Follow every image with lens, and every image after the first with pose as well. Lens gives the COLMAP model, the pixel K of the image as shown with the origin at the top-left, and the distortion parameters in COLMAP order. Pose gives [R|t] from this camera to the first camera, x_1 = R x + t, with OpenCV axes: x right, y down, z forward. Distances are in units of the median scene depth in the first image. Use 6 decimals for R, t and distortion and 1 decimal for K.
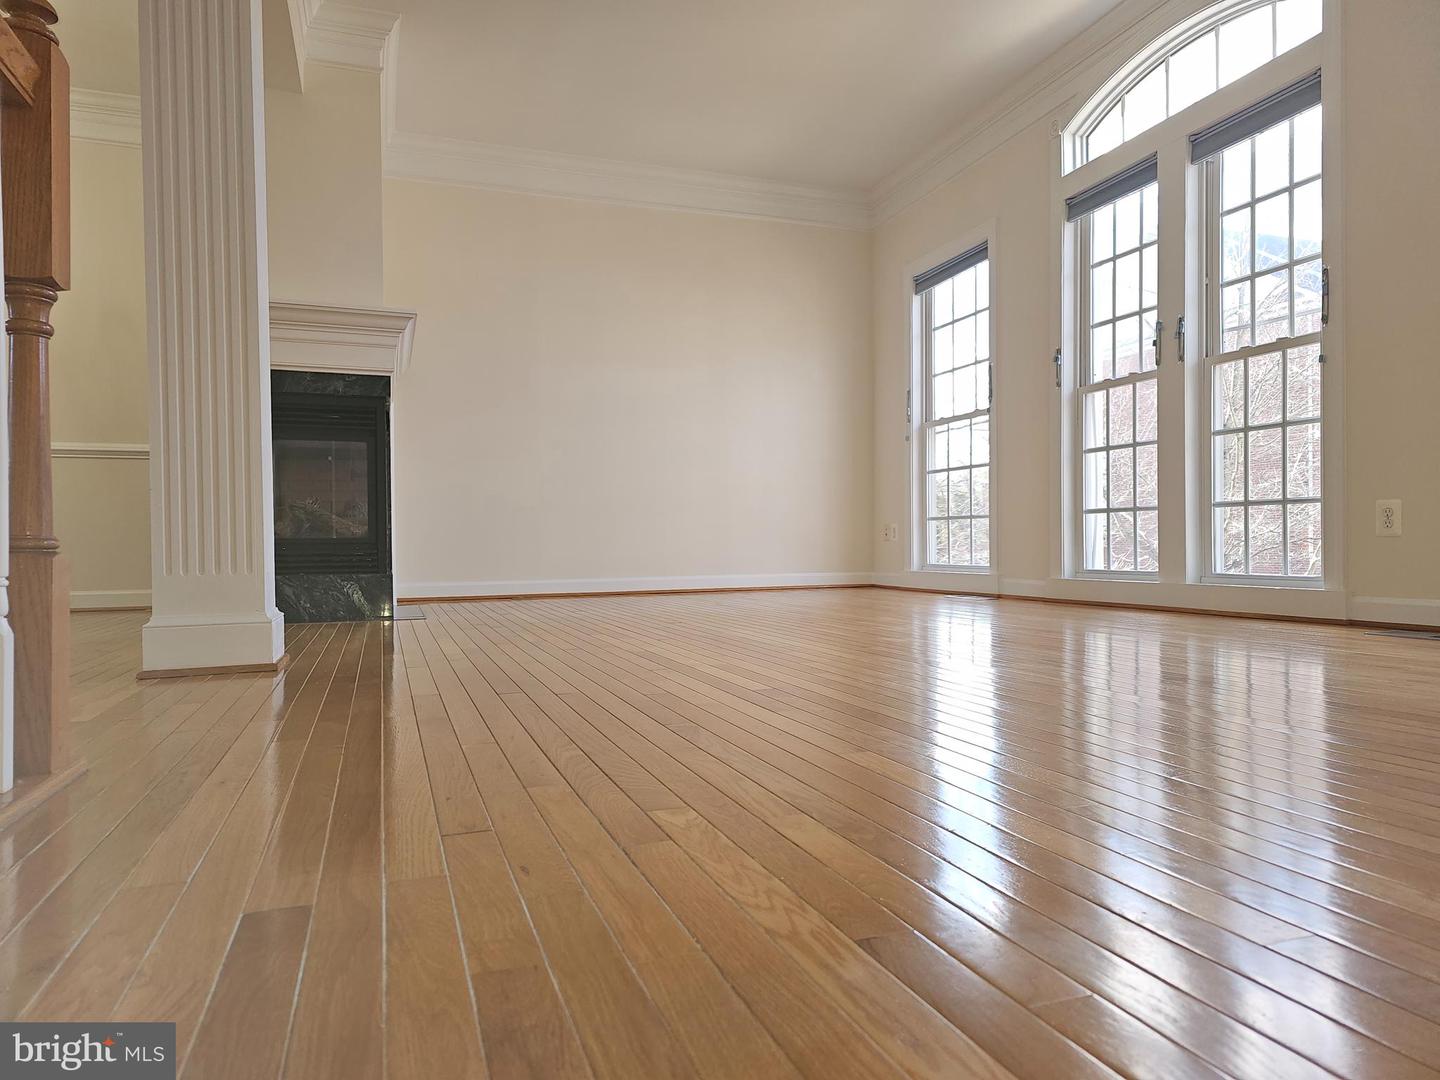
lens RADIAL K [[959.4, 0, 722.8], [0, 959.4, 550.3], [0, 0, 1]] dist [0.047862, -0.028686]
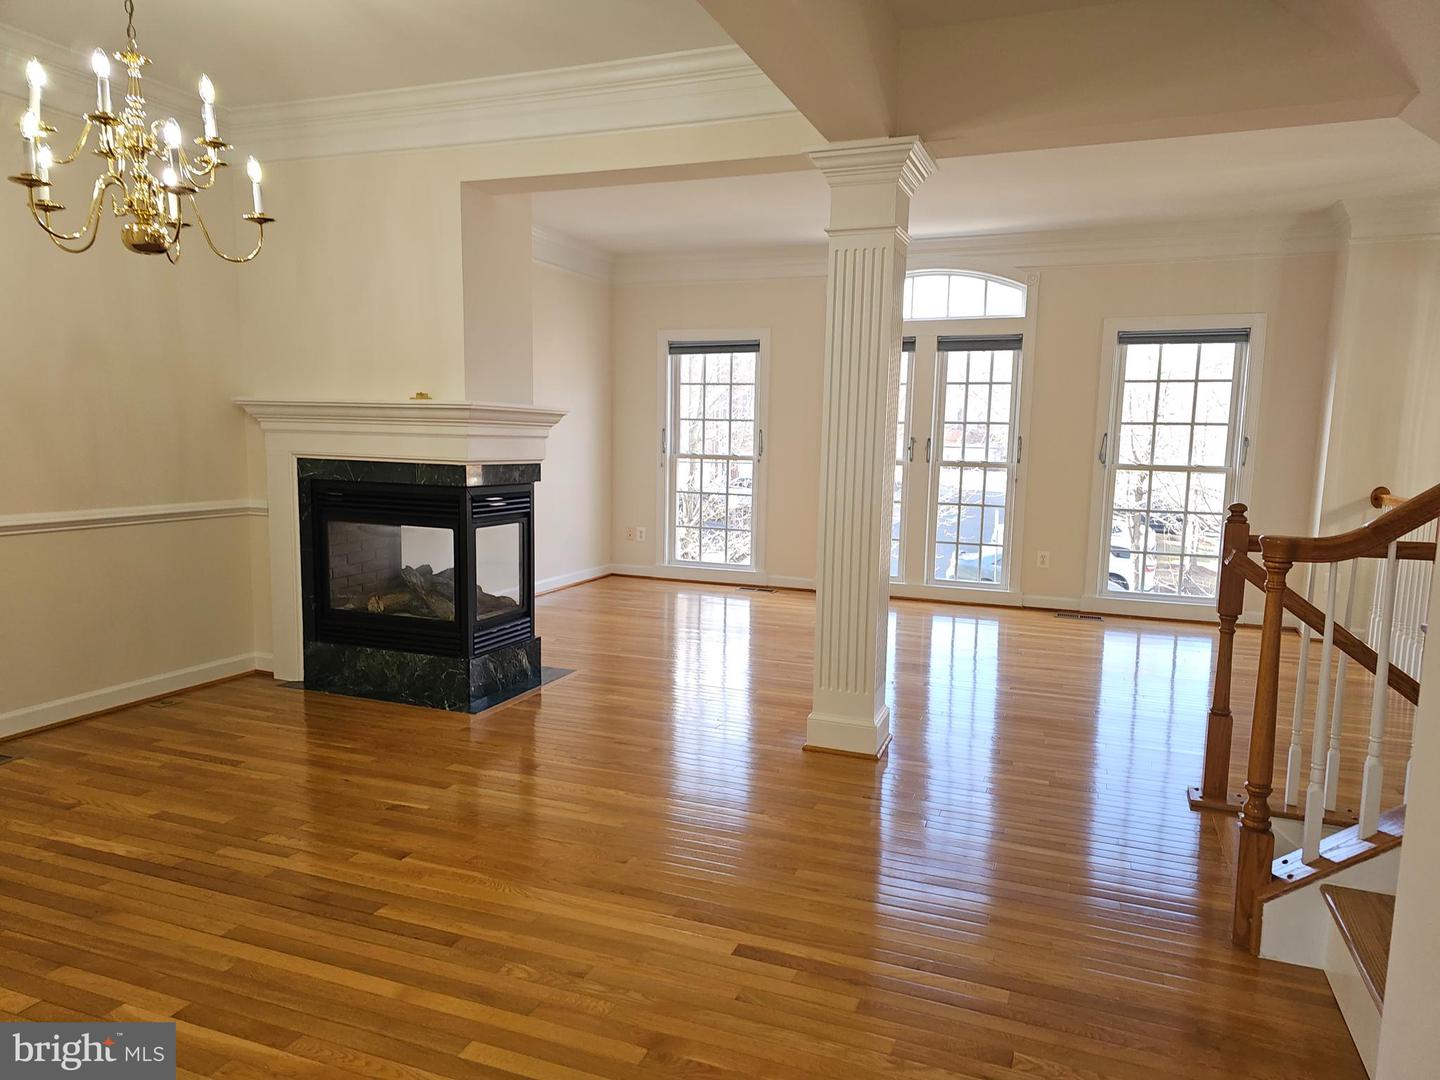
lens RADIAL K [[959.4, 0, 720.6], [0, 959.4, 539.8], [0, 0, 1]] dist [0.047862, -0.028686]
pose [[0.659981, -0.061094, 0.748794, -1.061360], [-0.020890, 0.994810, 0.099580, -0.210033], [-0.750992, -0.081363, 0.655279, 0.101950]]
